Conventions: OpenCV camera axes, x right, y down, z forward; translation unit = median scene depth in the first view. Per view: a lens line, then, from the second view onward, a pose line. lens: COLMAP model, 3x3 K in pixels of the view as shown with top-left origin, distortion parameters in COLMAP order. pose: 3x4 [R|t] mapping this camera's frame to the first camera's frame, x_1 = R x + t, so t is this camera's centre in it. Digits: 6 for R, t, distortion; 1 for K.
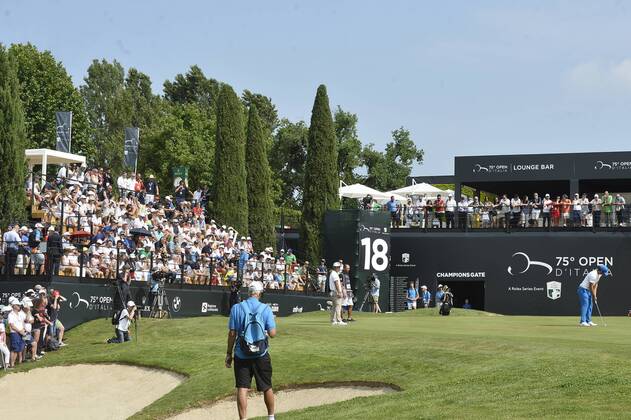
lens RADIAL K [[1357.9, 0, 315.5], [0, 1357.9, 210.0], [0, 0, 1]] dist [-0.088867, 0.048669]
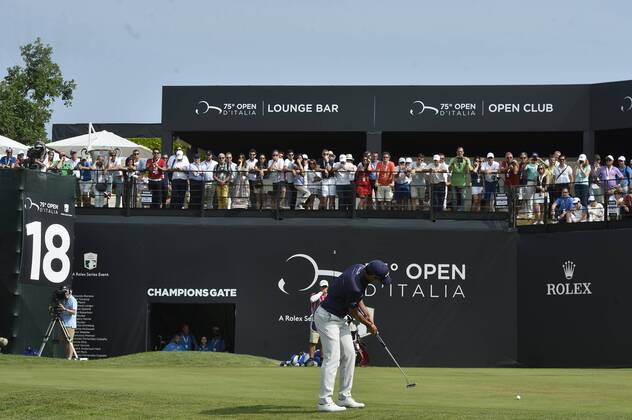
lens RADIAL K [[2046.6, 0, 316.0], [0, 2046.6, 210.0], [0, 0, 1]] dist [-0.014950, 0.345540]
pose [[0.966585, 0.022105, 0.255390, -0.060981], [-0.022518, 0.999746, -0.001306, 0.014103], [-0.255354, -0.004488, 0.966837, 0.177509]]
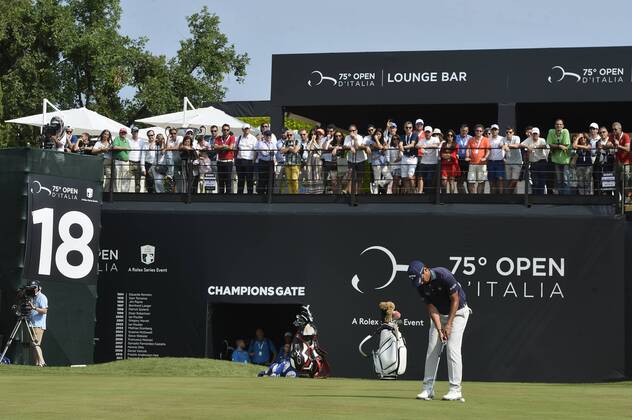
lens RADIAL K [[2236.4, 0, 316.0], [0, 2236.4, 210.0], [0, 0, 1]] dist [-0.007011, 0.121514]
pose [[0.998523, 0.018054, 0.051250, 0.089428], [-0.018256, 0.999827, 0.003475, 0.016347], [-0.051179, -0.004406, 0.998680, 0.212848]]
